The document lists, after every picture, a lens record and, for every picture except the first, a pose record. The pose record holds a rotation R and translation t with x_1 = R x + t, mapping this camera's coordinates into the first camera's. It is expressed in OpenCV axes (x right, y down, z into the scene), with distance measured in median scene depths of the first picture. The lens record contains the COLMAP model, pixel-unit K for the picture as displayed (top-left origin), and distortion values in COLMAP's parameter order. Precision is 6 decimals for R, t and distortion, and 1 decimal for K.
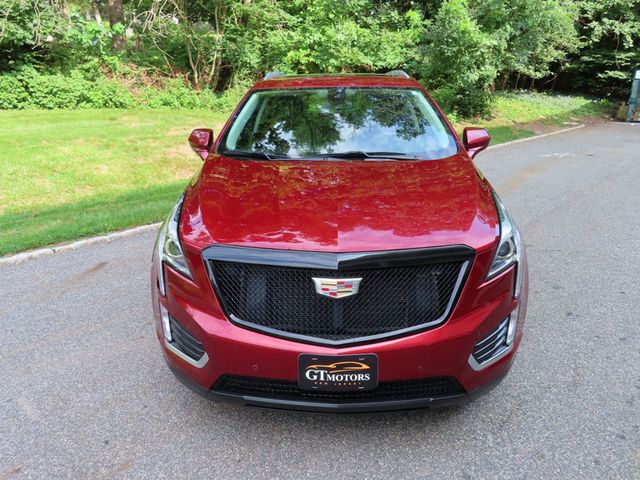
lens RADIAL K [[455.7, 0, 314.9], [0, 455.7, 243.2], [0, 0, 1]] dist [-0.022087, 0.016453]
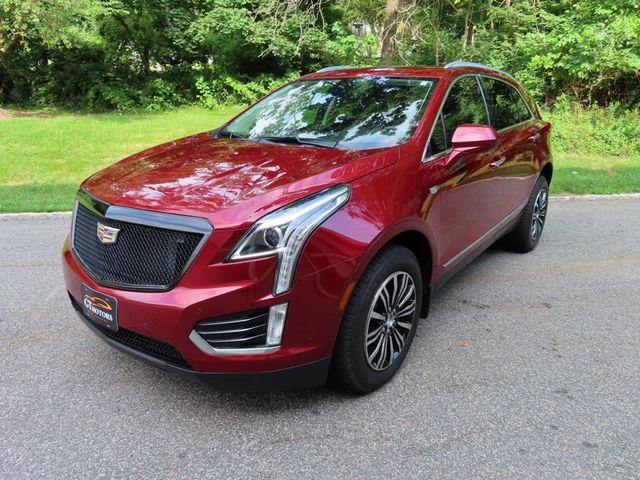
lens RADIAL K [[455.7, 0, 316.4], [0, 455.7, 240.9], [0, 0, 1]] dist [-0.022087, 0.016453]
pose [[0.811760, 0.191909, -0.551558, 0.962012], [-0.207344, 0.977642, 0.035000, -0.030441], [0.545943, 0.085950, 0.833402, 0.284911]]
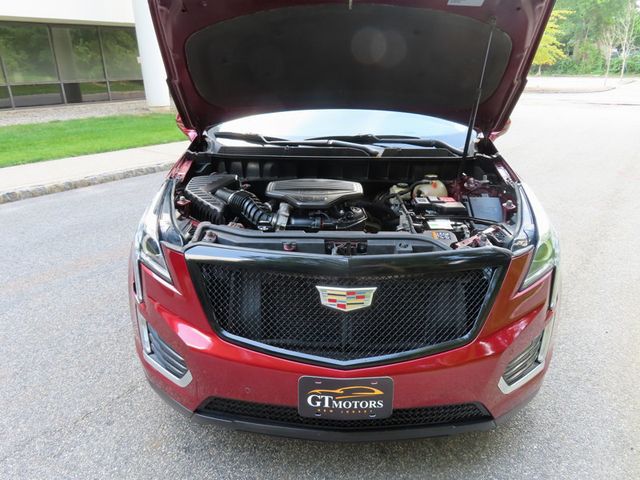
lens RADIAL K [[455.7, 0, 311.4], [0, 455.7, 248.8], [0, 0, 1]] dist [-0.022087, 0.016453]
pose [[0.999917, 0.011192, 0.006333, -0.018195], [-0.011476, 0.998835, 0.046872, -0.026845], [-0.005801, -0.046940, 0.998881, 0.150545]]
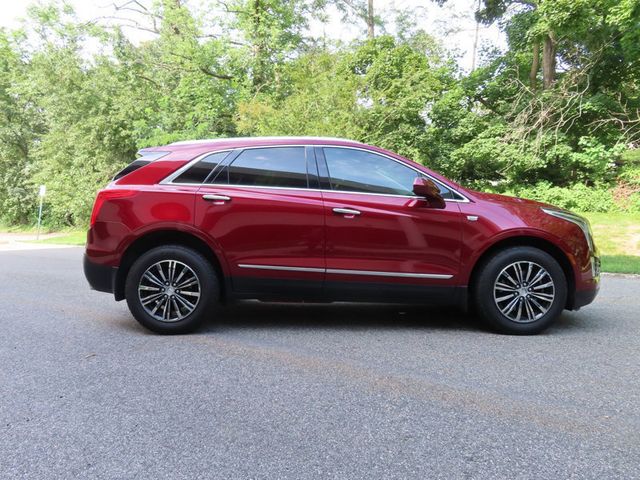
lens RADIAL K [[455.7, 0, 320.1], [0, 455.7, 242.6], [0, 0, 1]] dist [-0.022087, 0.016453]
pose [[0.175996, 0.063783, -0.982322, 3.548945], [-0.314468, 0.949253, 0.005294, -0.011574], [0.932810, 0.307977, 0.187123, 0.799645]]
